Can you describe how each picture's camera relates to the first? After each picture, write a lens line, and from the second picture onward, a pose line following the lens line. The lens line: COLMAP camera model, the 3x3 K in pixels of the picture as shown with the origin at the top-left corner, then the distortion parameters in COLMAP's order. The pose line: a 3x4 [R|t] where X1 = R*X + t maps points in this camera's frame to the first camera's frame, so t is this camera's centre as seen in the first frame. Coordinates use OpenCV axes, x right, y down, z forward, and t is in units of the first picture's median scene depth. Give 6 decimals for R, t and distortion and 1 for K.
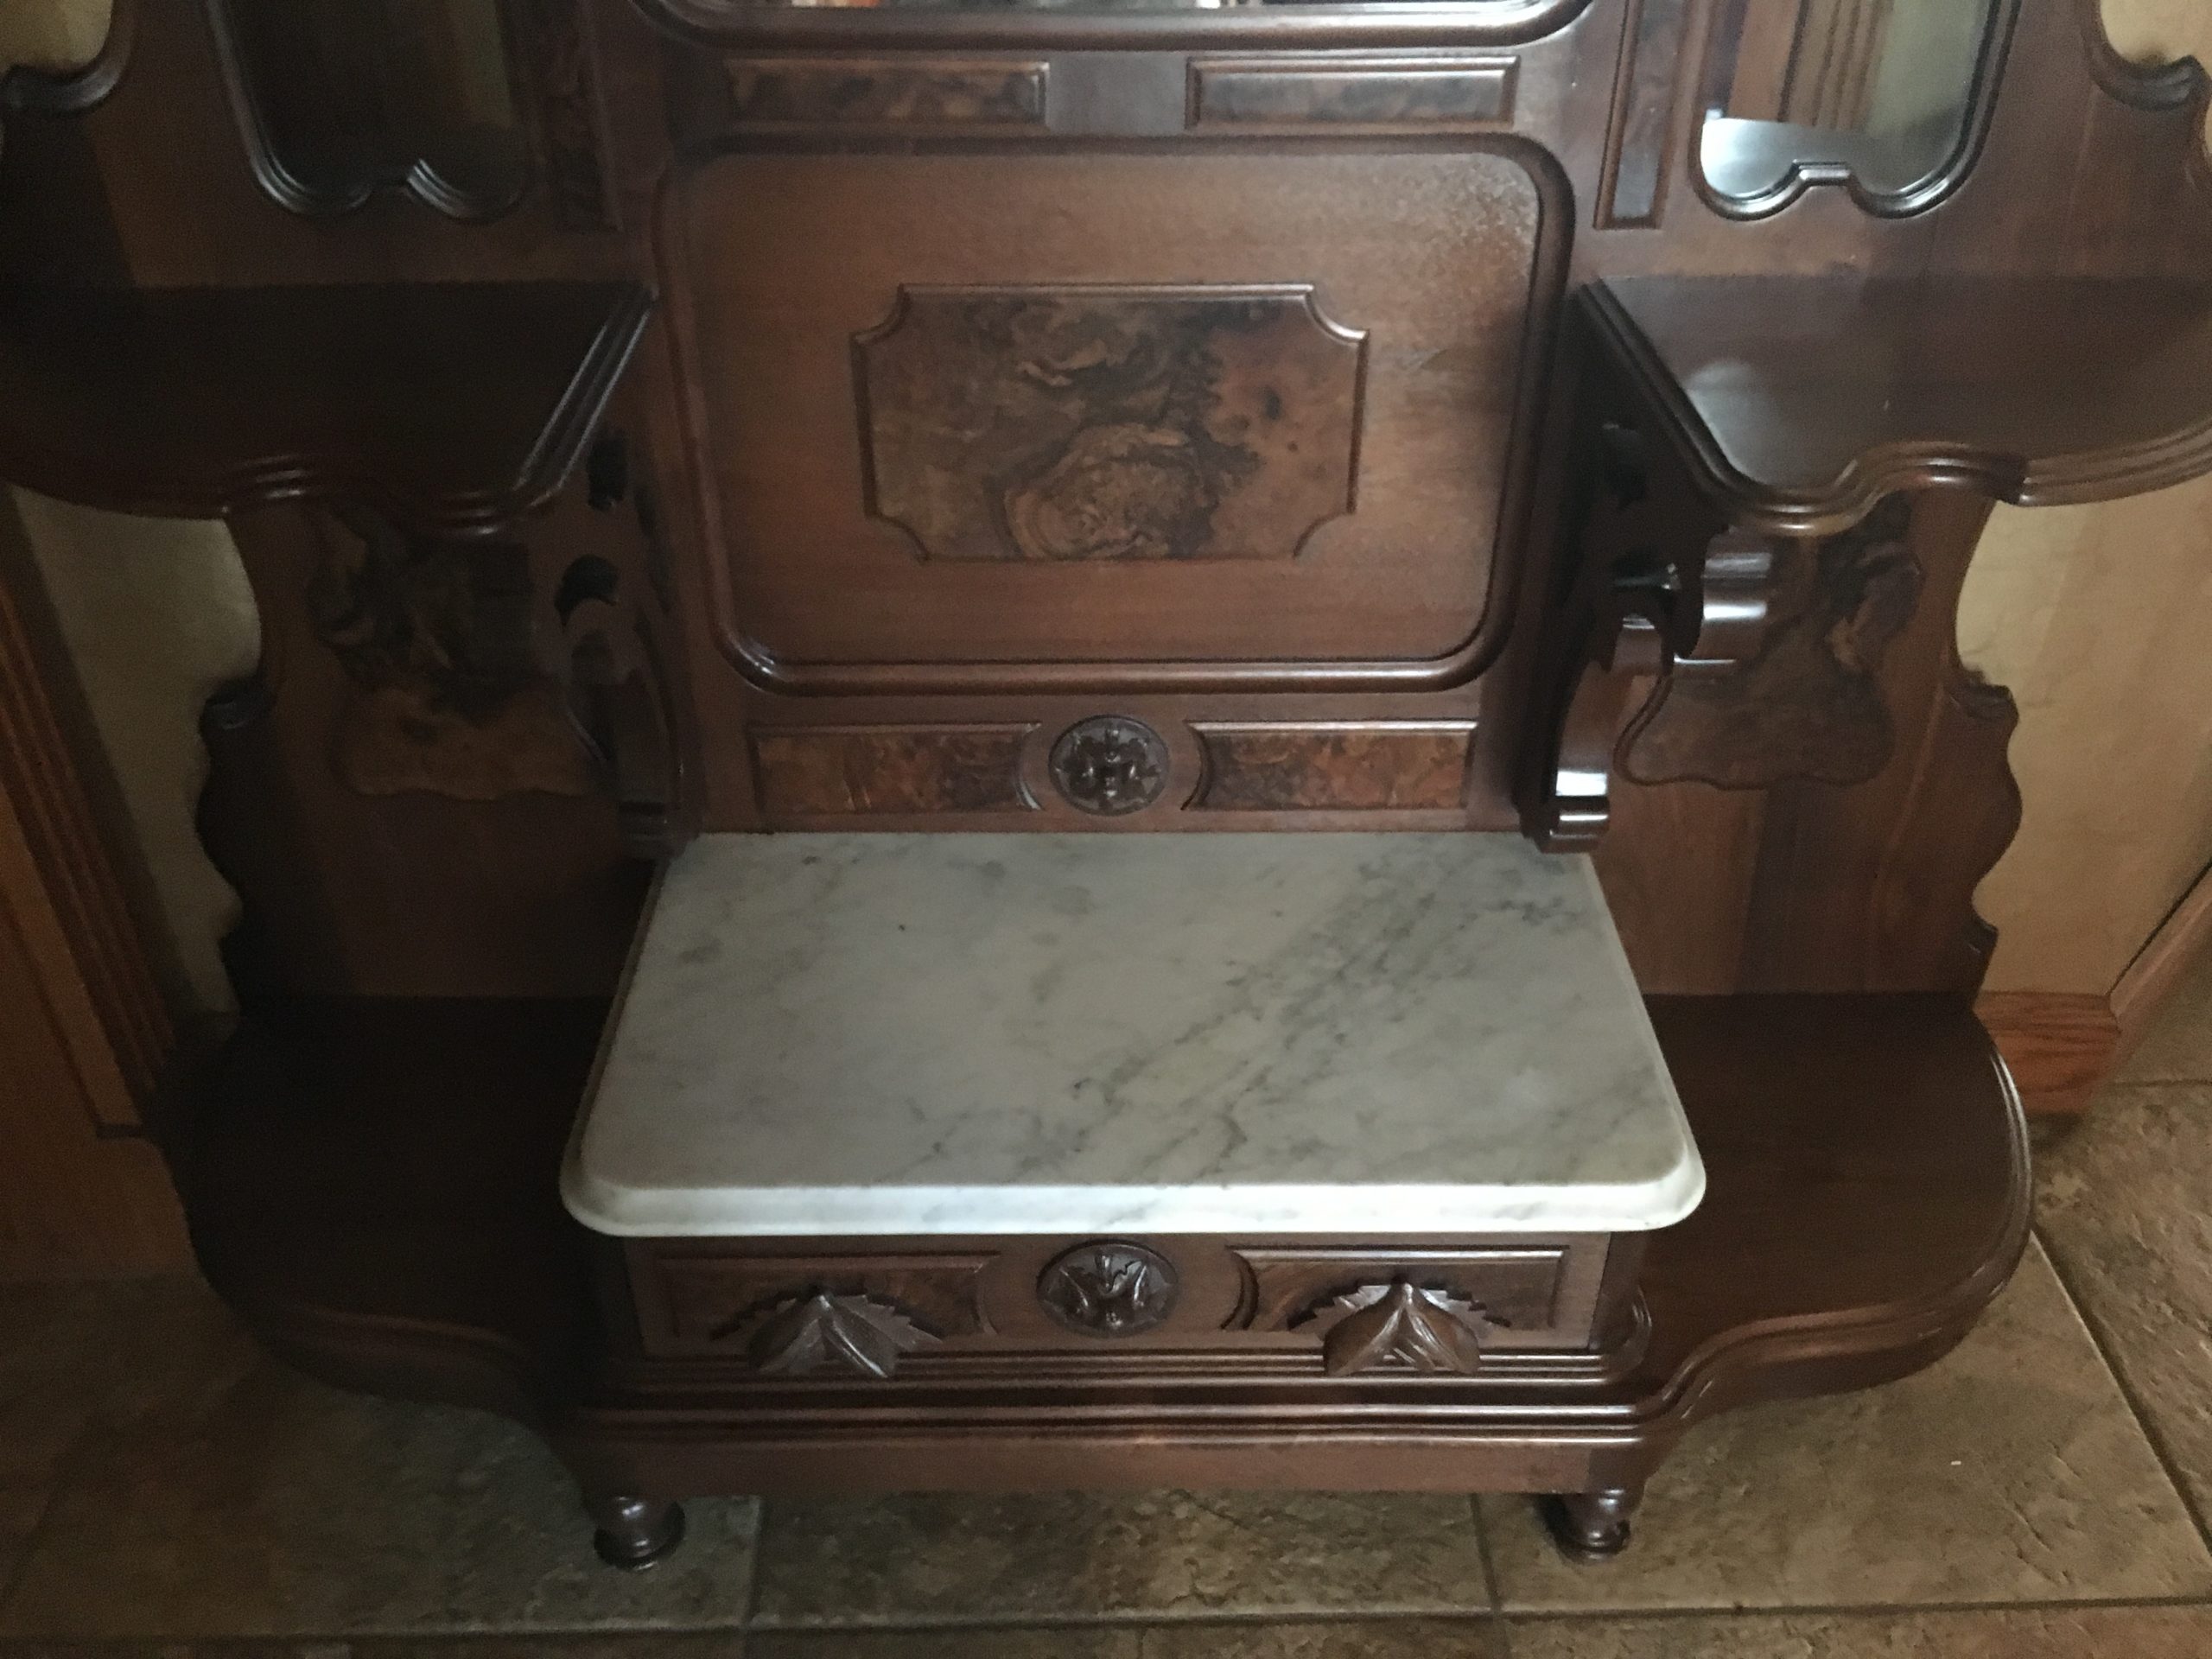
lens RADIAL K [[1890.0, 0, 1074.2], [0, 1890.0, 825.6], [0, 0, 1]] dist [0.082633, -0.125035]
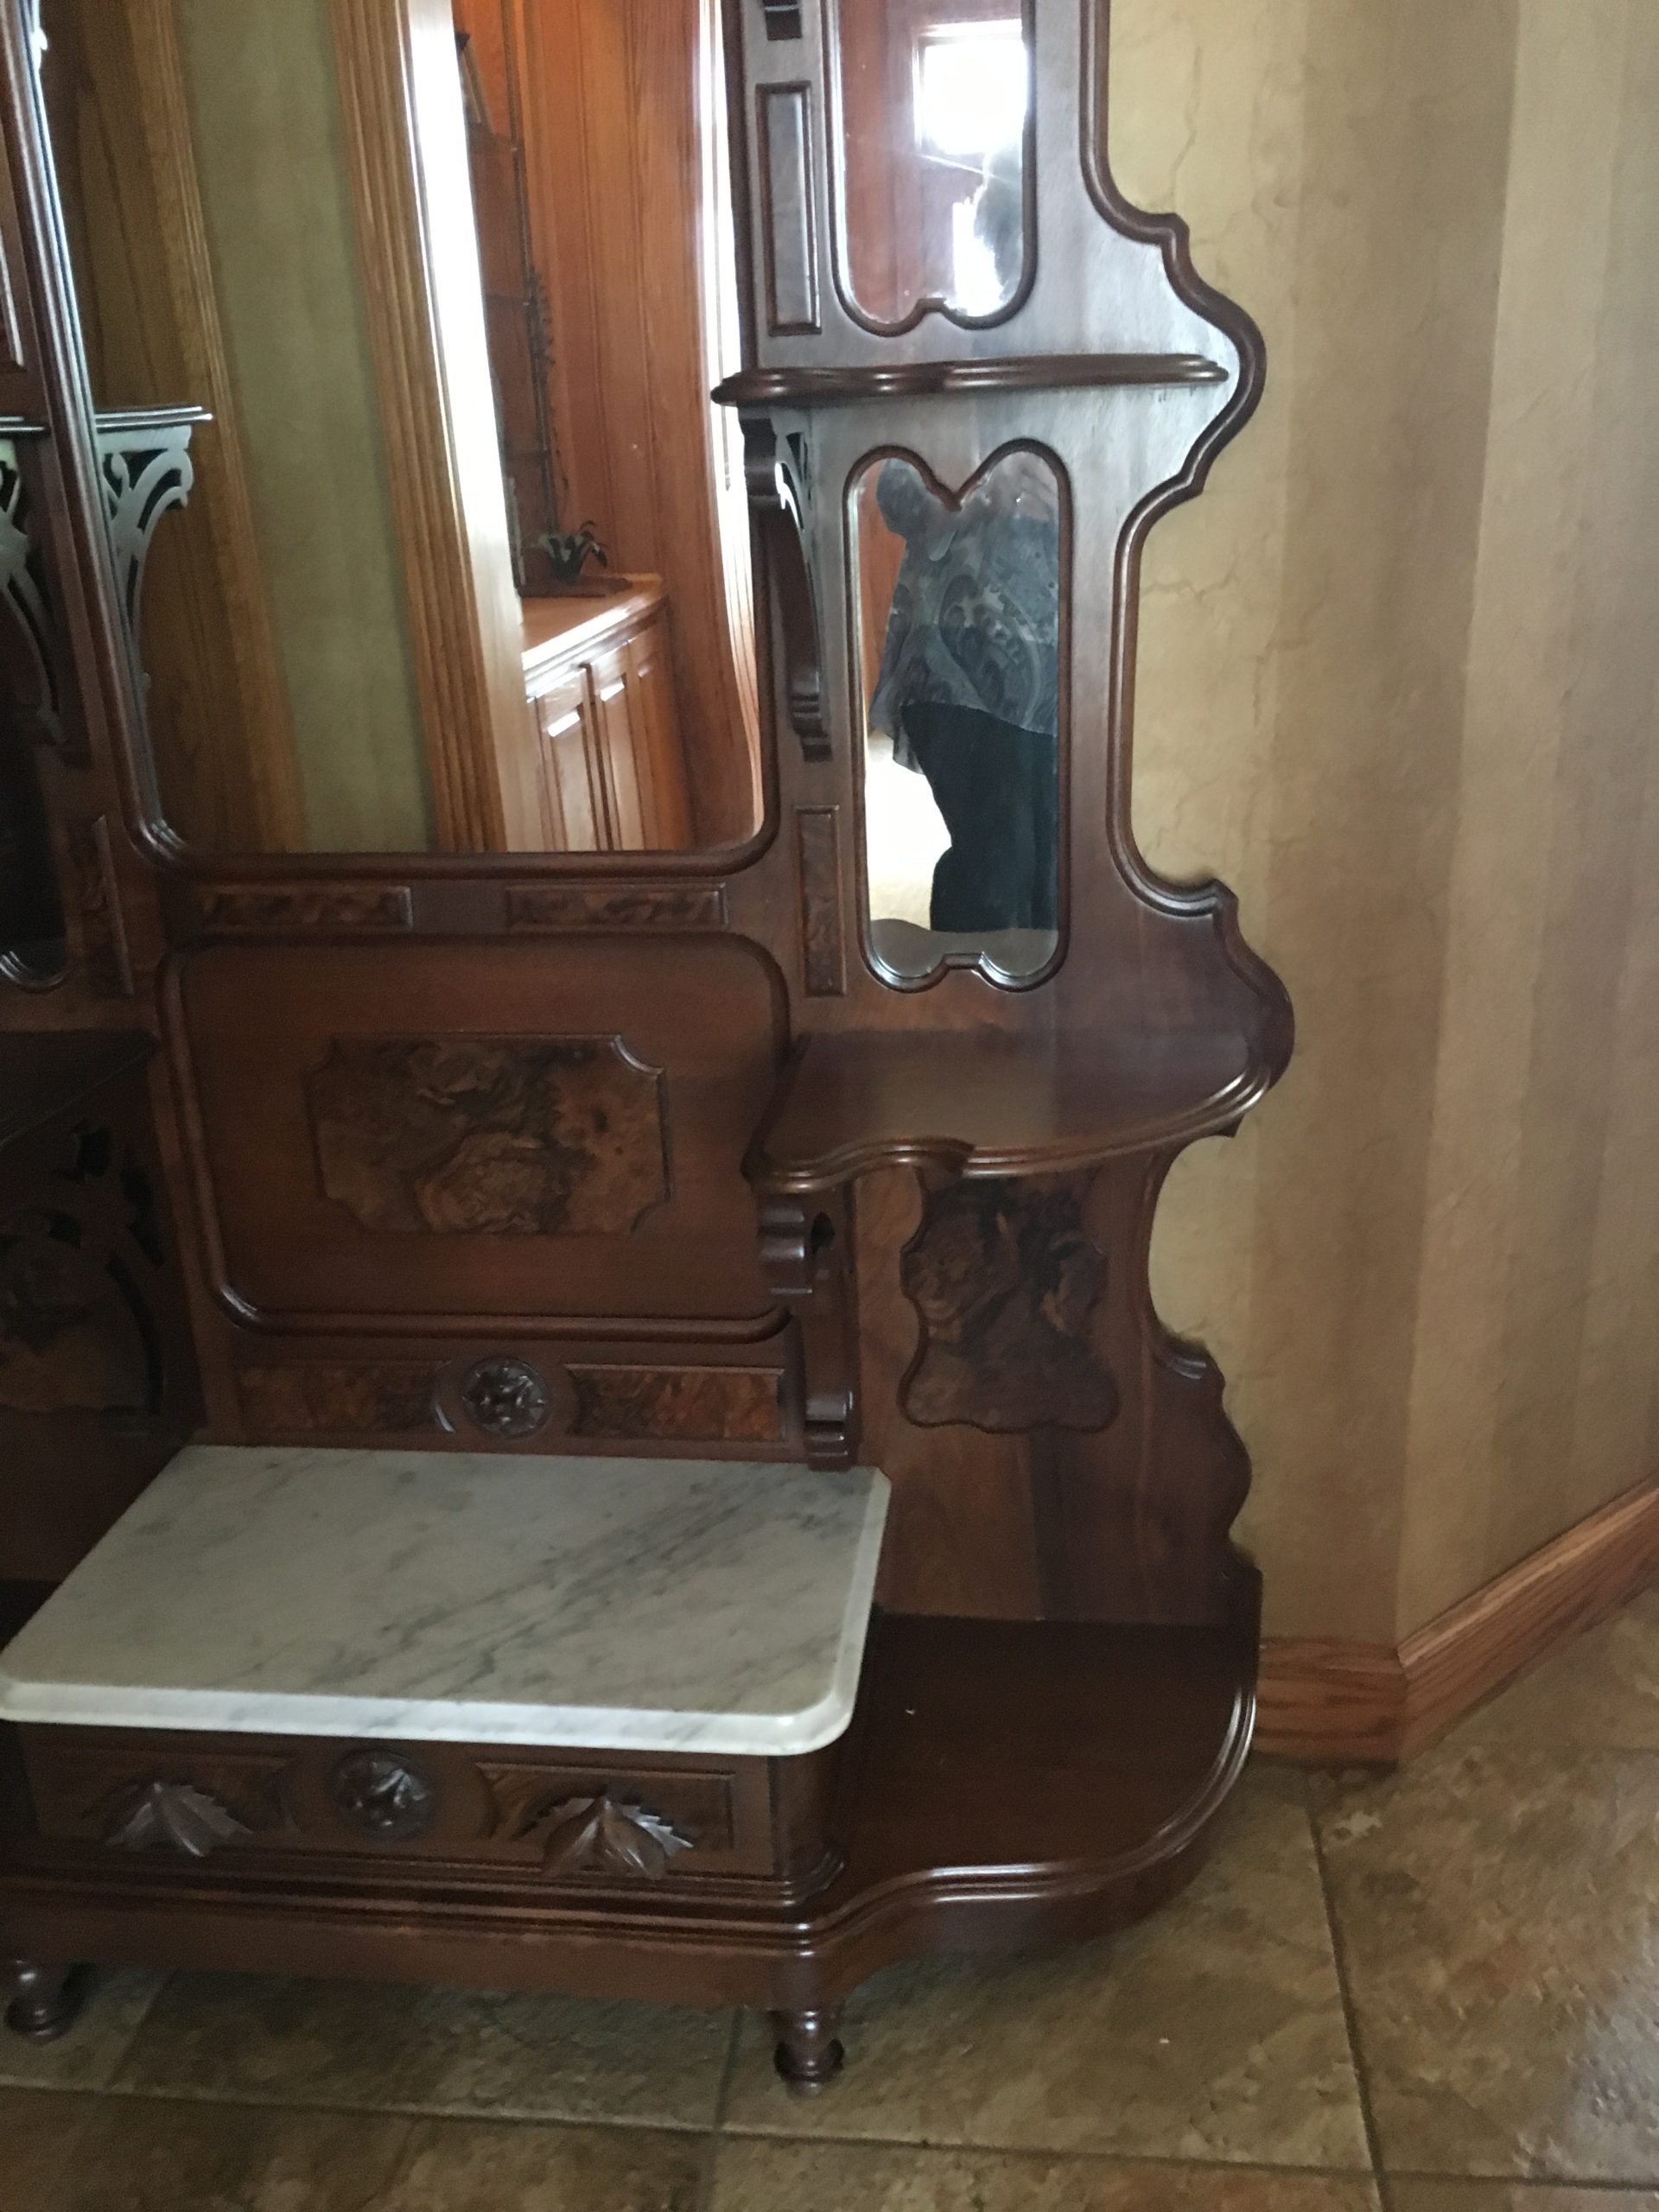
lens RADIAL K [[1890.0, 0, 829.5], [0, 1890.0, 1106.0], [0, 0, 1]] dist [0.082633, -0.125035]
pose [[0.990710, 0.009115, -0.135684, 0.439180], [-0.045273, 0.962943, -0.265879, 0.118045], [0.128233, 0.269551, 0.954410, -0.267041]]
